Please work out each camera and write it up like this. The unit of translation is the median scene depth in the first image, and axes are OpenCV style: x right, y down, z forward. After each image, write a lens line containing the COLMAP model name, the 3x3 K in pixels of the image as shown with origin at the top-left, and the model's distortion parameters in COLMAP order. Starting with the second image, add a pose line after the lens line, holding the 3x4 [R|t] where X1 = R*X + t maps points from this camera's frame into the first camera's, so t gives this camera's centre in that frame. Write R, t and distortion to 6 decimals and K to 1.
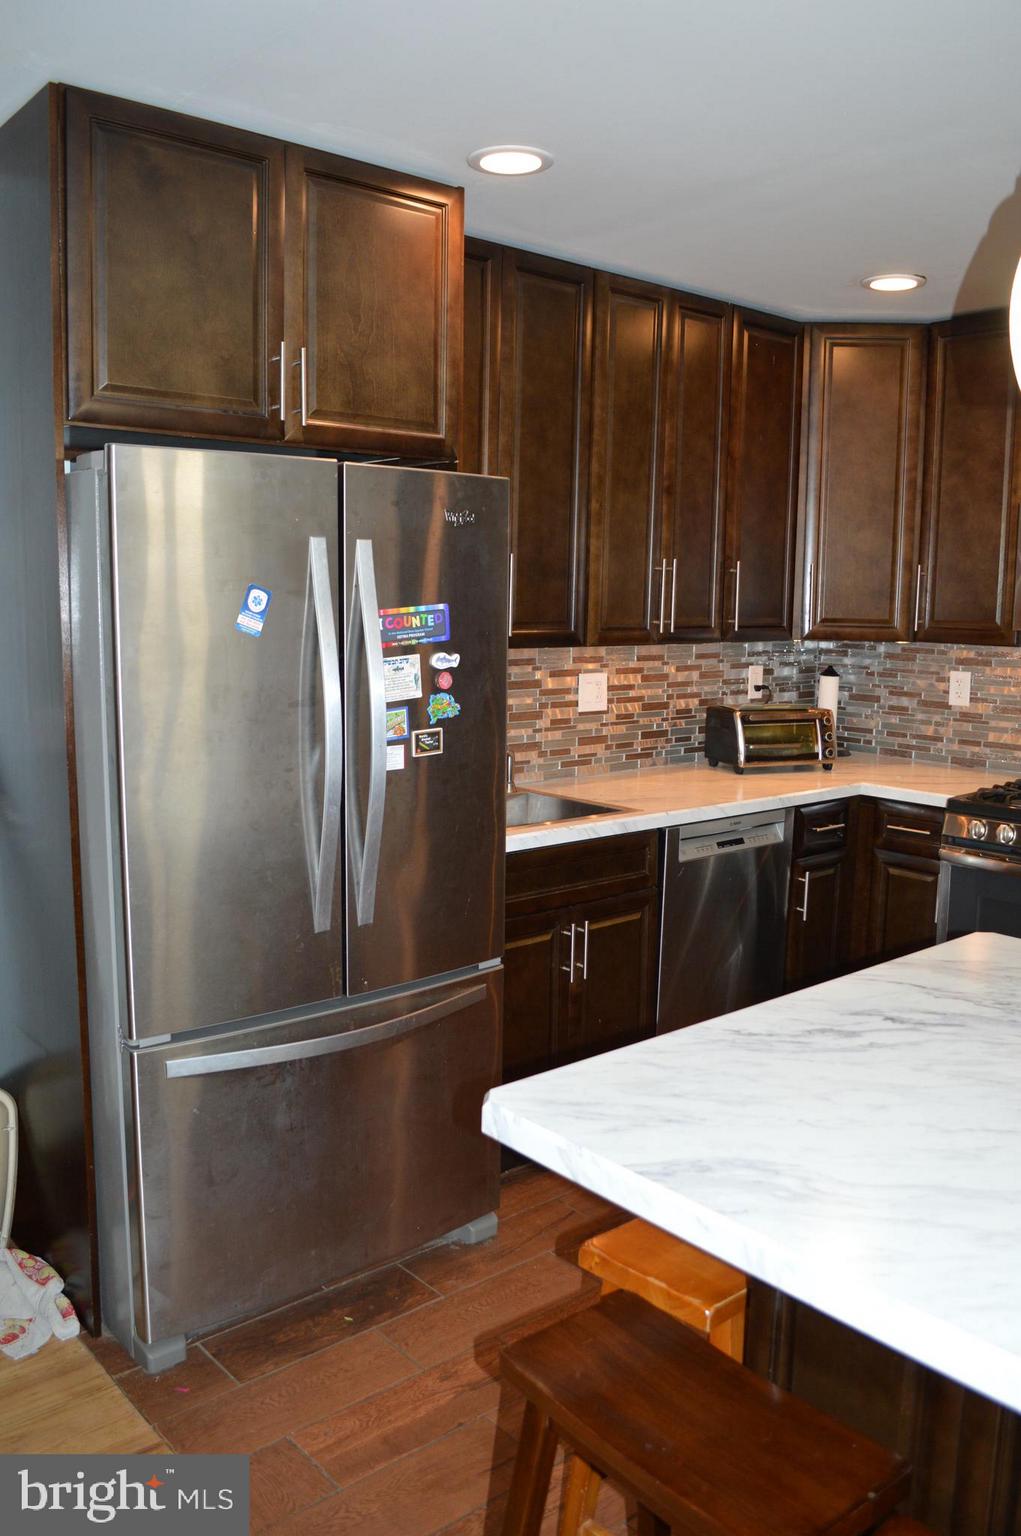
lens RADIAL K [[1224.4, 0, 503.6], [0, 1224.4, 775.8], [0, 0, 1]] dist [-0.084349, 0.016544]
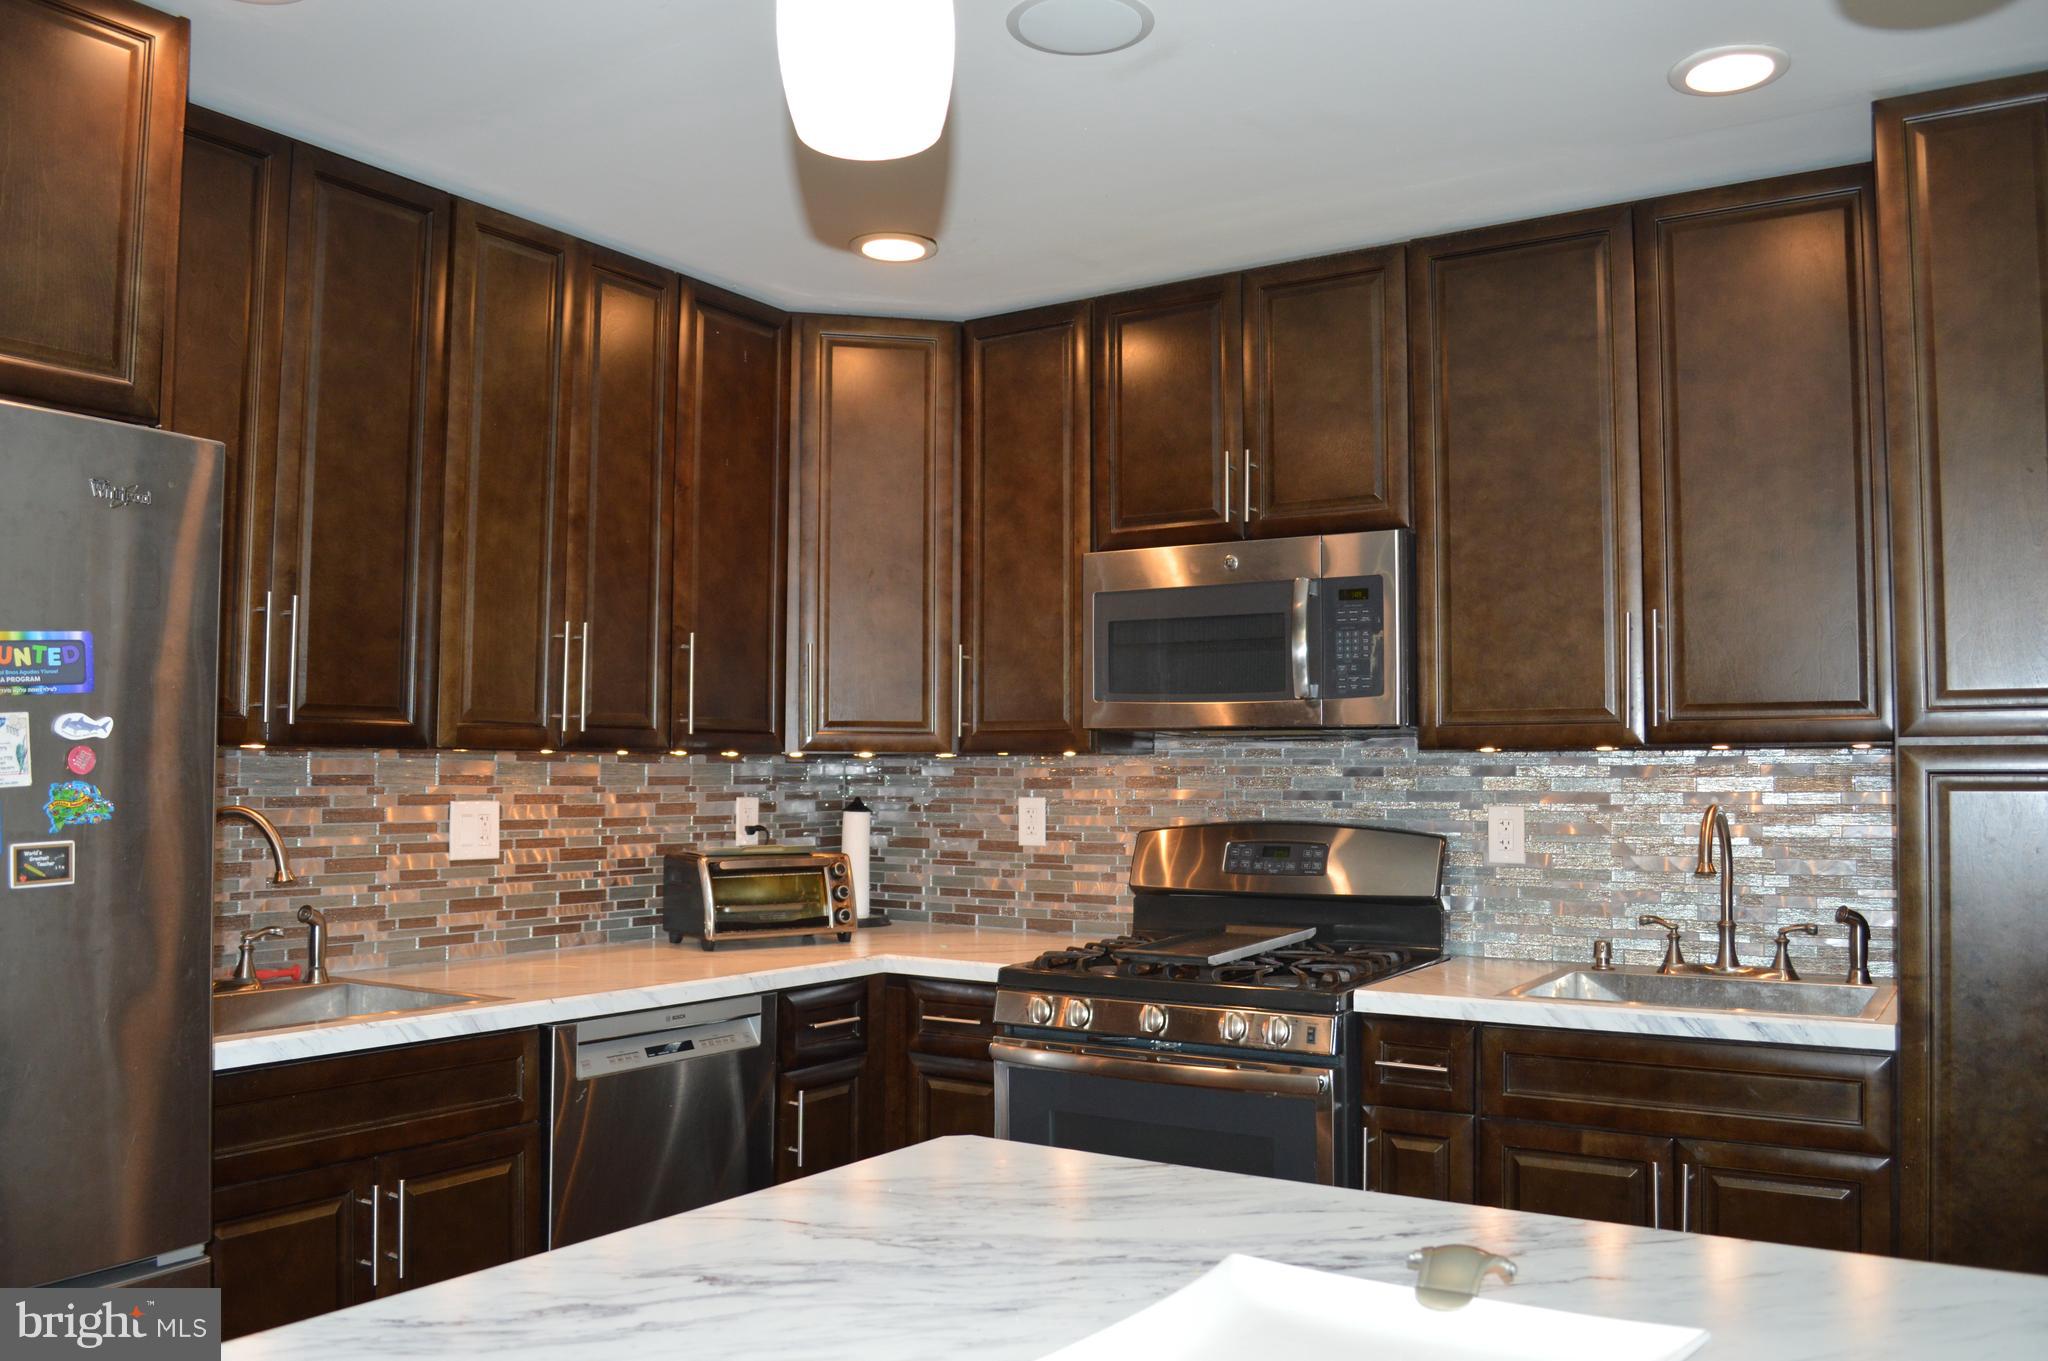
lens RADIAL K [[1632.6, 0, 1023.6], [0, 1632.6, 697.5], [0, 0, 1]] dist [-0.084349, 0.016544]
pose [[0.959107, 0.004772, 0.283002, 0.119177], [0.049762, 0.981441, -0.185196, 0.039741], [-0.278634, 0.191705, 0.941070, 0.101219]]
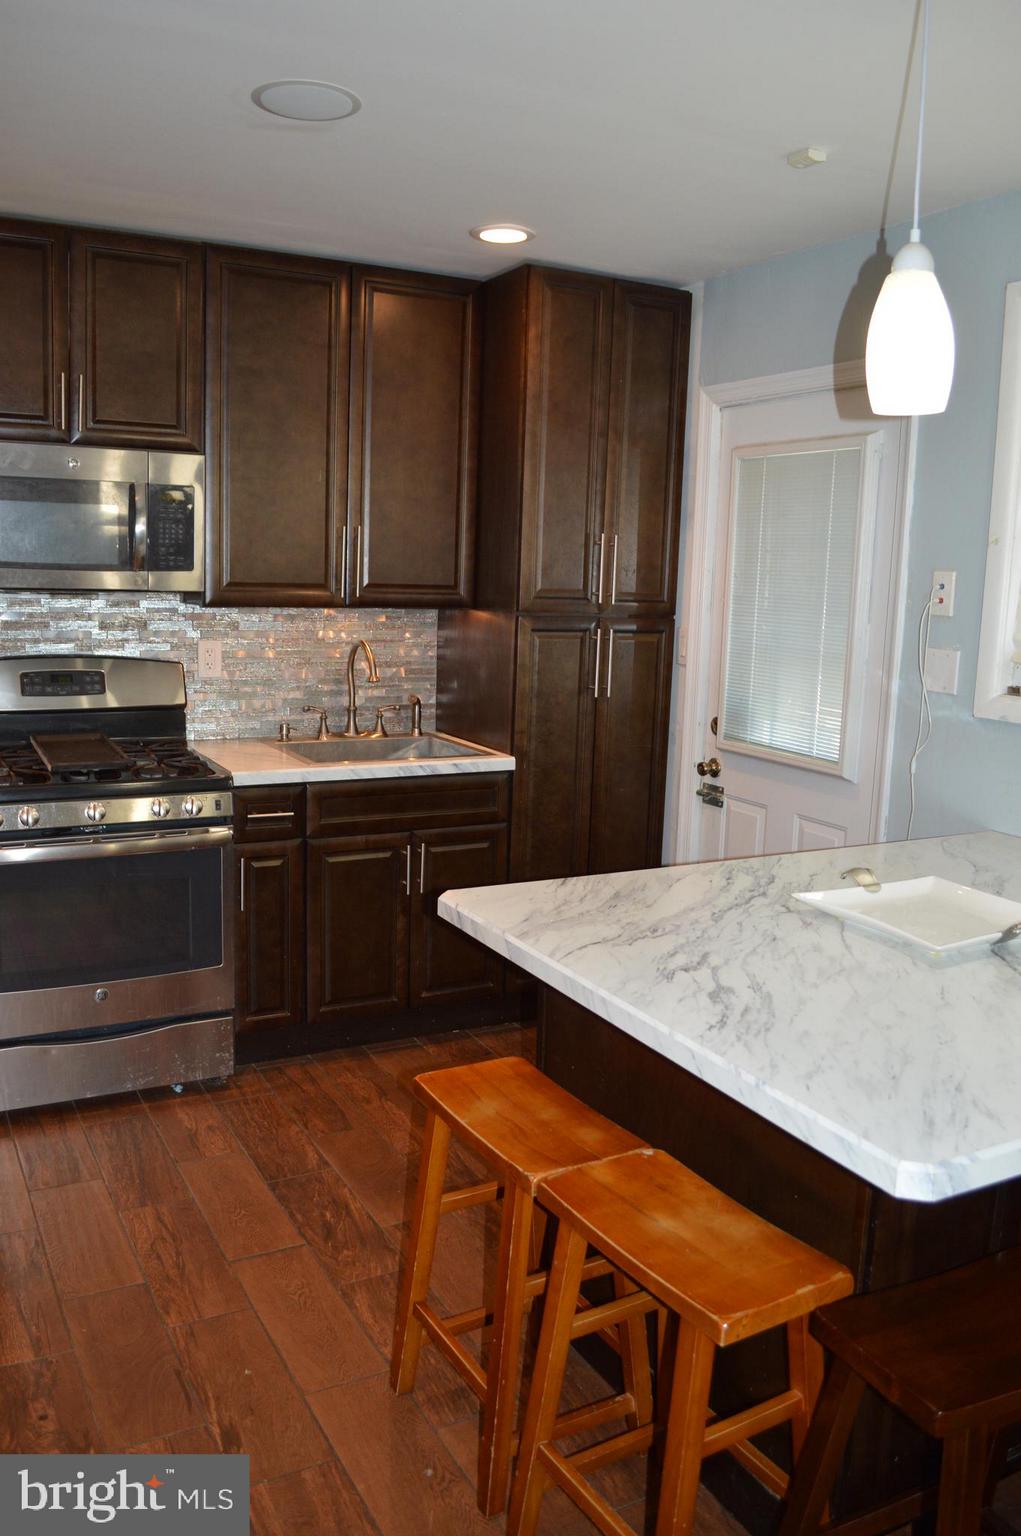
lens RADIAL K [[1224.4, 0, 503.6], [0, 1224.4, 775.8], [0, 0, 1]] dist [-0.084349, 0.016544]
pose [[0.223254, -0.166650, 0.960409, -0.342707], [0.115962, 0.982821, 0.143582, -0.066138], [-0.967838, 0.079316, 0.238744, 0.426055]]
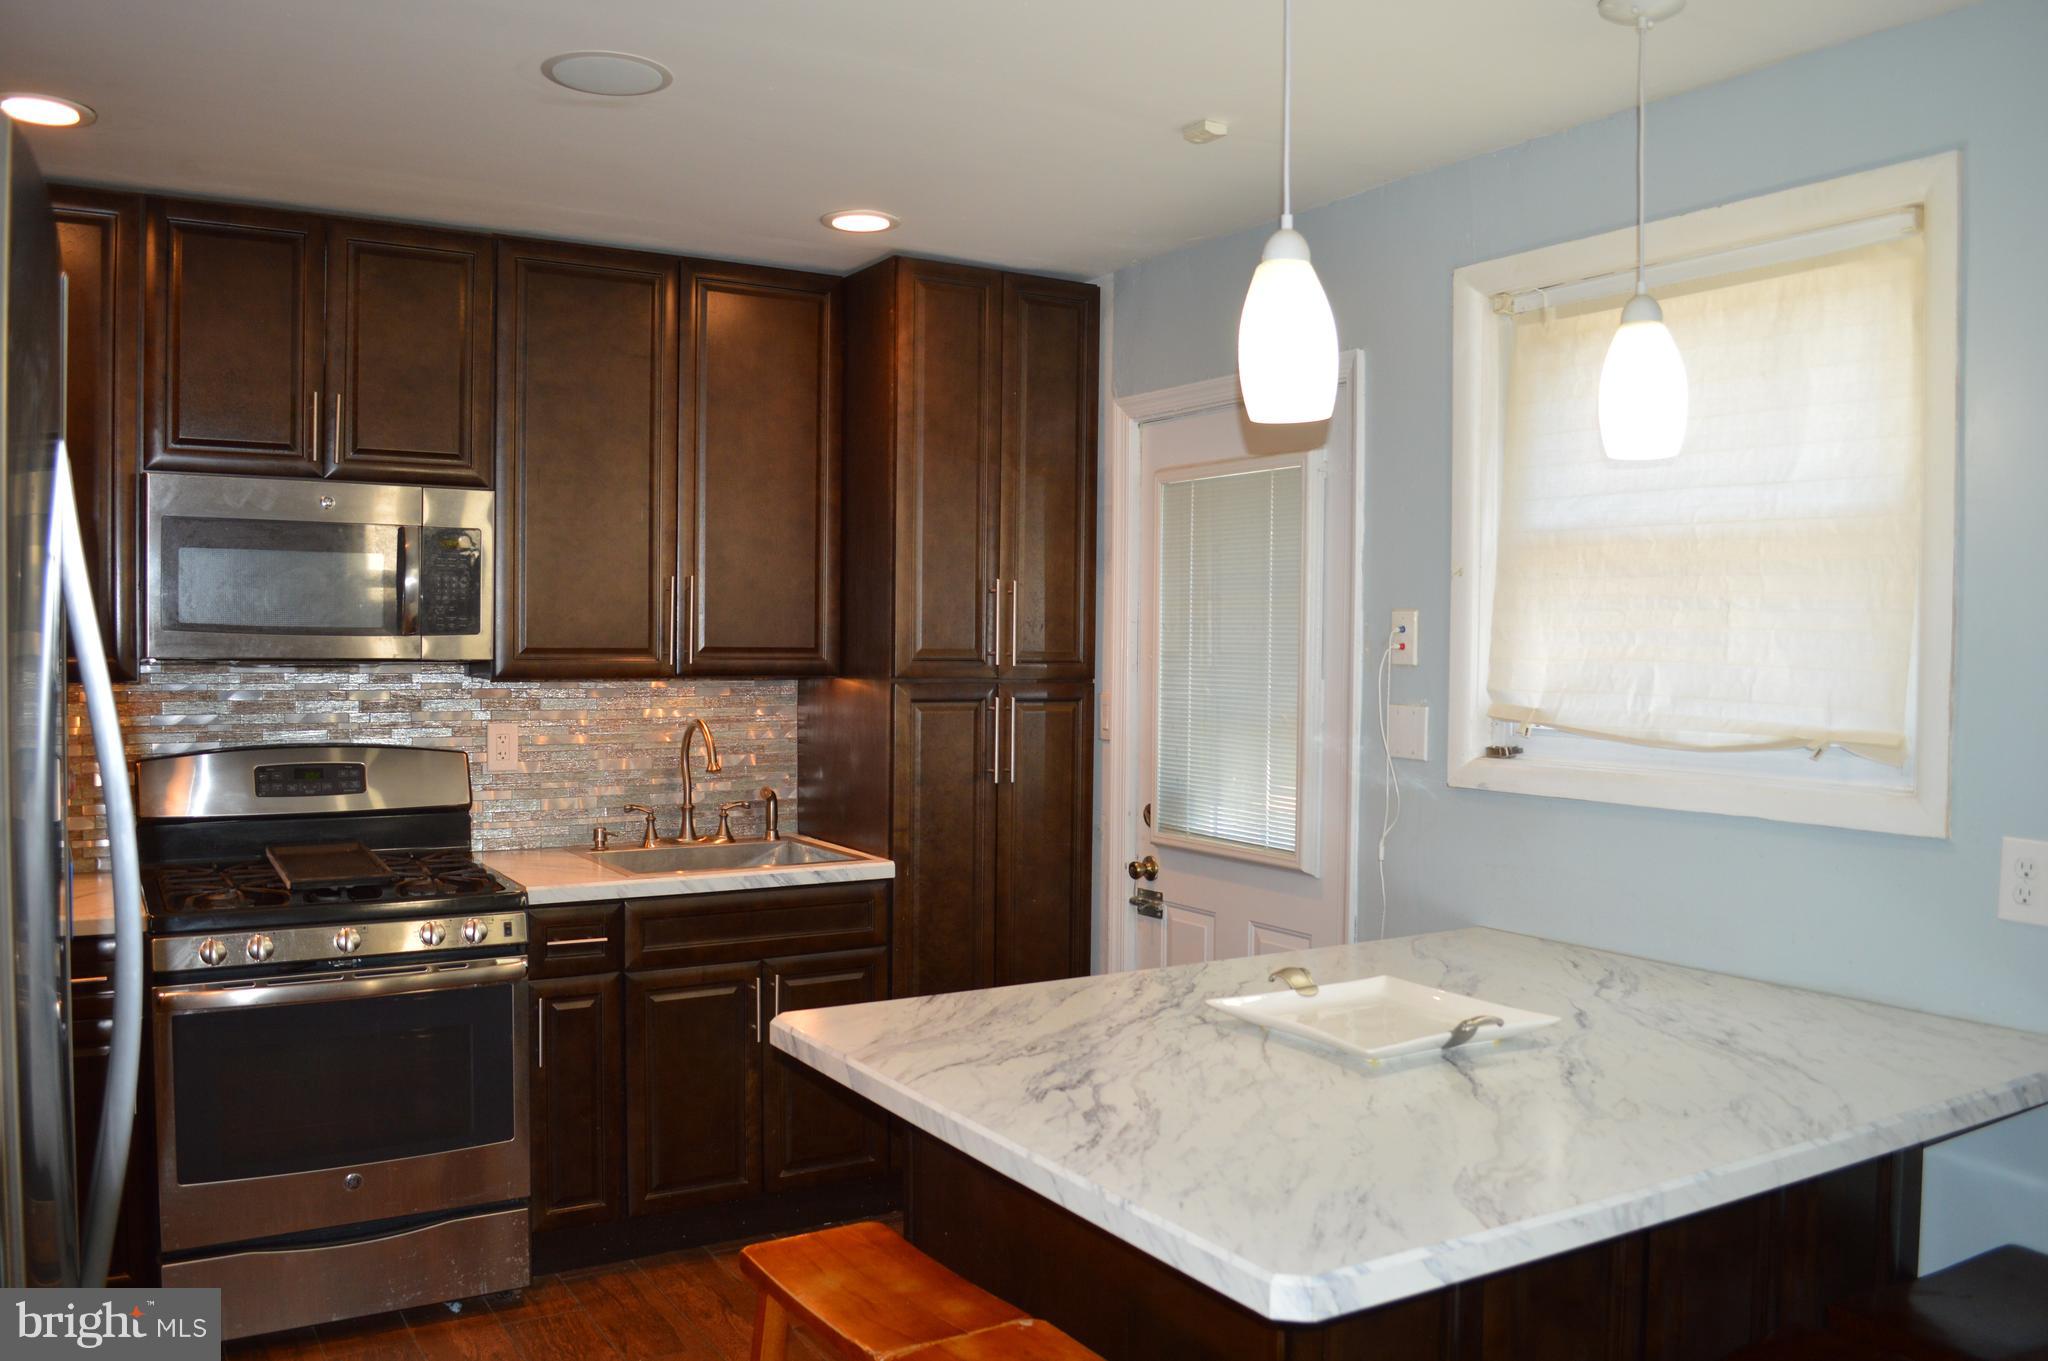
lens RADIAL K [[1632.6, 0, 1023.6], [0, 1632.6, 697.5], [0, 0, 1]] dist [-0.084349, 0.016544]
pose [[0.162829, -0.043478, 0.985696, -0.393725], [0.139053, 0.990069, 0.020700, -0.050018], [-0.976807, 0.133694, 0.167258, 0.382148]]
